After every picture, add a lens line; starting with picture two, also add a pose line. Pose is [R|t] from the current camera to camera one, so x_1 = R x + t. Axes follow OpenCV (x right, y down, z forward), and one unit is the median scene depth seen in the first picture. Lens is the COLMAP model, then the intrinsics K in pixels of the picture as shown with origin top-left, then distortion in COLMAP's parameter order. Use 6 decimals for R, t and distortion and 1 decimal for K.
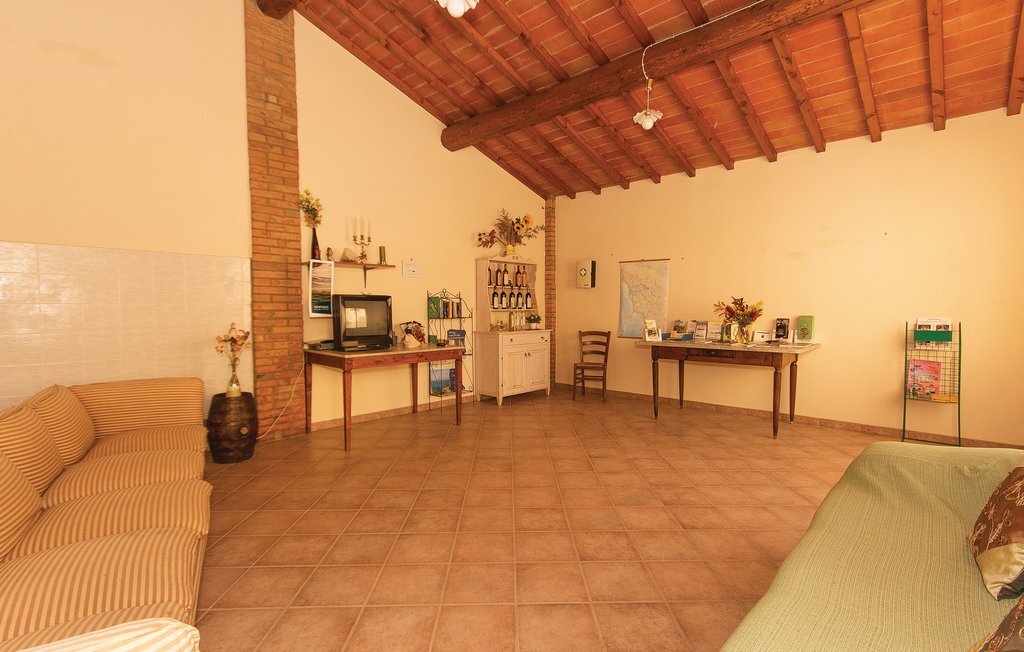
lens RADIAL K [[473.1, 0, 512.0], [0, 473.1, 326.0], [0, 0, 1]] dist [0.002701, 0.000717]
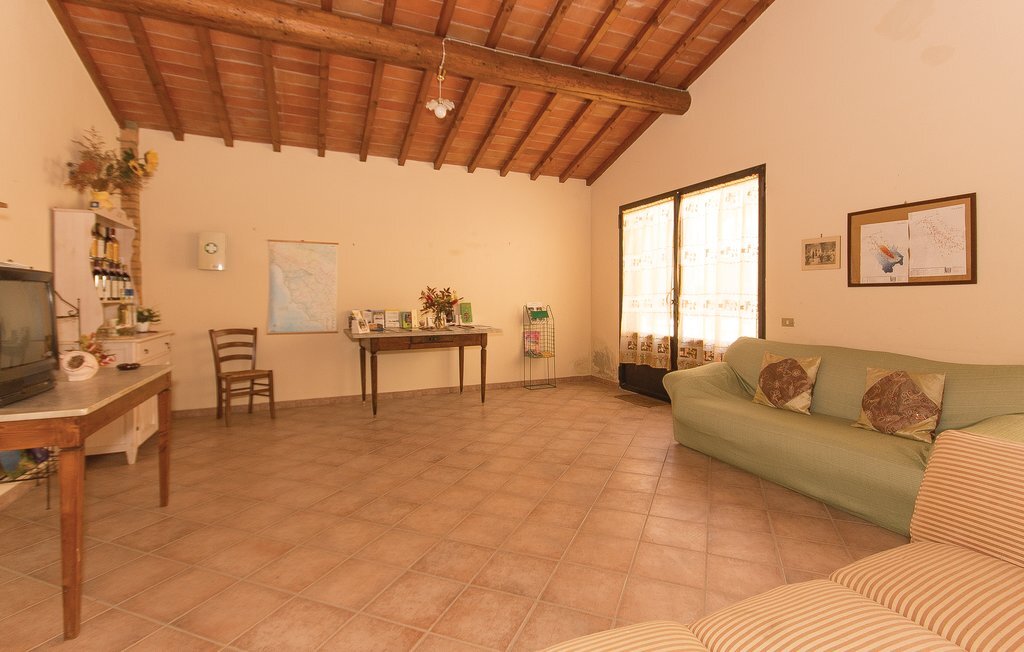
lens RADIAL K [[502.8, 0, 516.0], [0, 502.8, 299.4], [0, 0, 1]] dist [0.001818, 0.000477]
pose [[0.369971, -0.006742, 0.929019, -0.632915], [0.040439, 0.999143, -0.008854, -0.016467], [-0.928163, 0.040844, 0.369926, 0.469058]]
